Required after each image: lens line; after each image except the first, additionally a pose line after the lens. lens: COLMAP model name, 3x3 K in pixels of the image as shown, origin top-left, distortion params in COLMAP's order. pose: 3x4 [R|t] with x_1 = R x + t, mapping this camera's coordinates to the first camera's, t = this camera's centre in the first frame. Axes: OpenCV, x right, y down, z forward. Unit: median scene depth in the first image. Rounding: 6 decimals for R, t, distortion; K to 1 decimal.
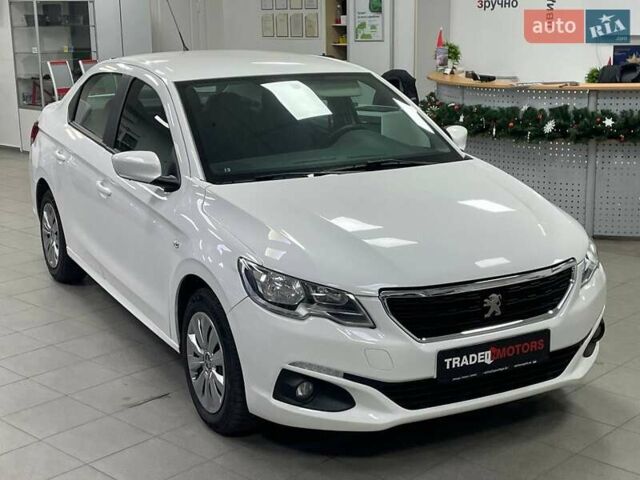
lens RADIAL K [[923.8, 0, 311.9], [0, 923.8, 241.3], [0, 0, 1]] dist [0.117678, -0.038396]
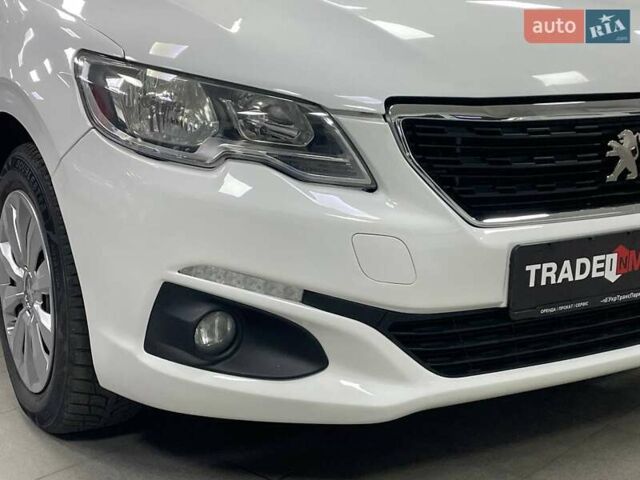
lens RADIAL K [[1015.8, 0, 320.0], [0, 1015.8, 240.0], [0, 0, 1]] dist [0.114727, -0.051442]
pose [[0.998366, 0.009980, 0.056259, 0.014328], [-0.010180, 0.999943, 0.003267, 0.113109], [-0.056223, -0.003835, 0.998411, 0.503053]]
